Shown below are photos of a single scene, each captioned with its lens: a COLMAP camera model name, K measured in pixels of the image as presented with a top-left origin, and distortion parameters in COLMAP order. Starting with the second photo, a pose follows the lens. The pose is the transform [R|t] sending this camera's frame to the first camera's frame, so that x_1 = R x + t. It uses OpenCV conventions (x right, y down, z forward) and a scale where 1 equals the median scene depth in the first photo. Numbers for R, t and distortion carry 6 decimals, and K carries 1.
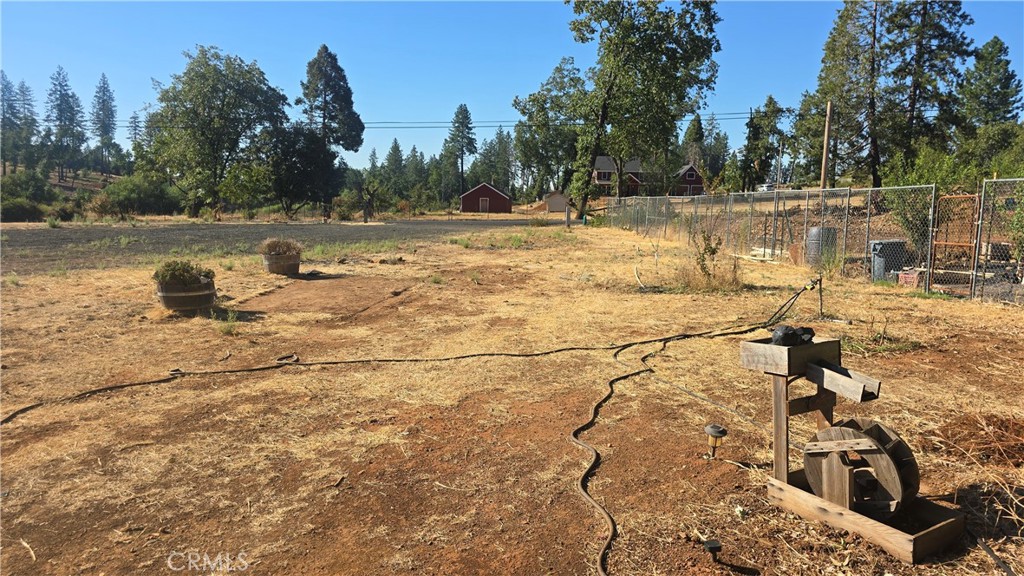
lens RADIAL K [[673.9, 0, 527.1], [0, 673.9, 285.6], [0, 0, 1]] dist [0.061192, -0.059467]
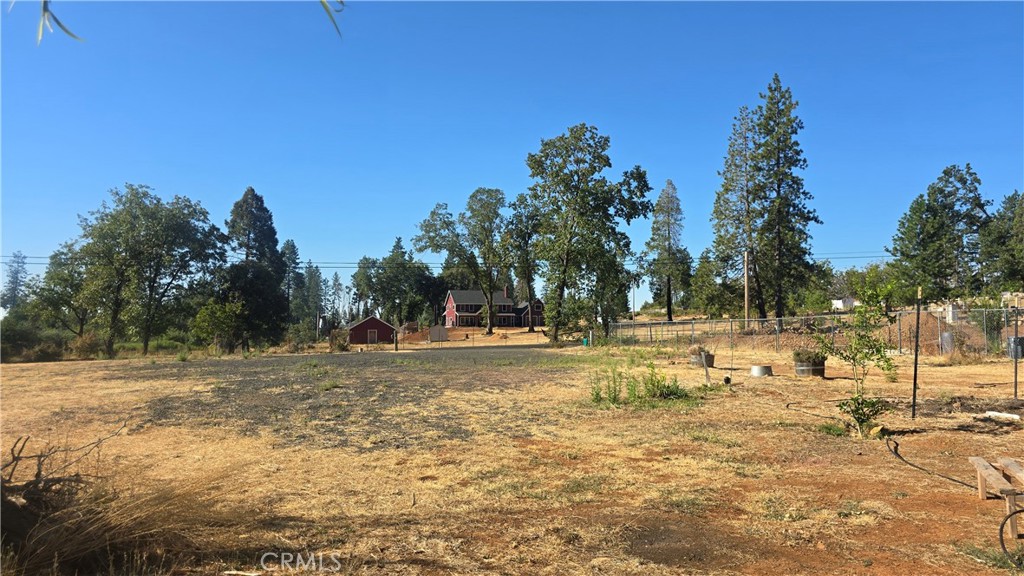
lens RADIAL K [[673.9, 0, 509.3], [0, 673.9, 290.5], [0, 0, 1]] dist [0.061192, -0.059467]
pose [[0.956404, -0.002096, 0.292039, -0.225673], [0.056495, 0.982414, -0.177964, 0.009076], [-0.286530, 0.186704, 0.939703, -0.061912]]
